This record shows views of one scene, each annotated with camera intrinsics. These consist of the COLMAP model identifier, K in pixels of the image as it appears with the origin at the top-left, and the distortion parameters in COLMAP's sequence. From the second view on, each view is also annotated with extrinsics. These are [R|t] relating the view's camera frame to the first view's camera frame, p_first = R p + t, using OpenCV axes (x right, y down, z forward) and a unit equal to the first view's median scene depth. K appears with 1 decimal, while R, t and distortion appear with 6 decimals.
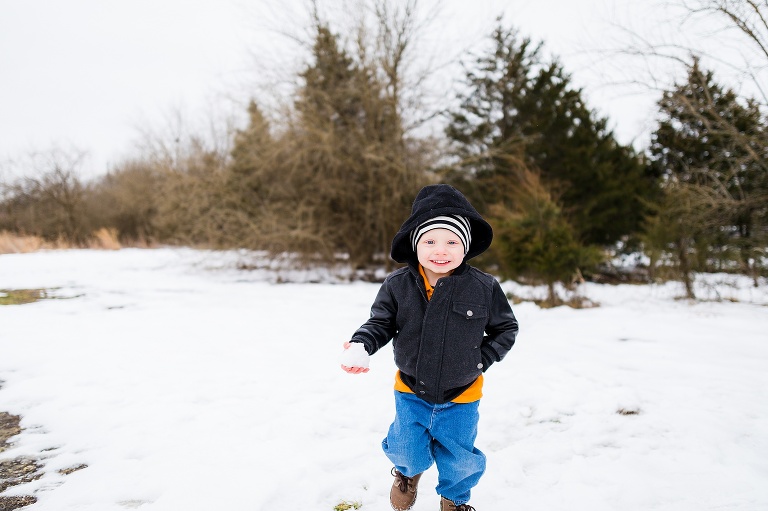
lens RADIAL K [[618.1, 0, 384.0], [0, 618.1, 255.5], [0, 0, 1]] dist [-0.002103, 0.000412]
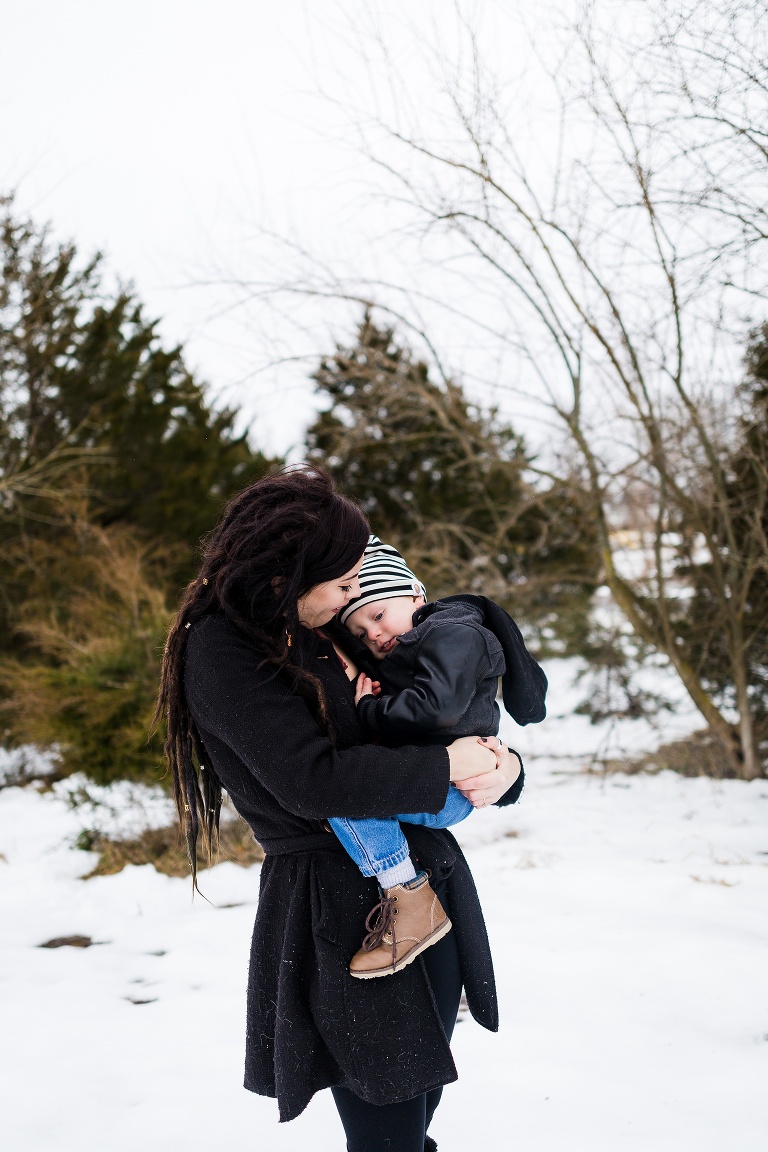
lens RADIAL K [[1099.5, 0, 400.5], [0, 1099.5, 579.8], [0, 0, 1]] dist [0.017465, 0.006683]
pose [[0.872384, -0.066617, 0.484260, 0.016721], [0.089496, 0.995692, -0.024253, -0.036733], [-0.480558, 0.064497, 0.874588, 0.108394]]
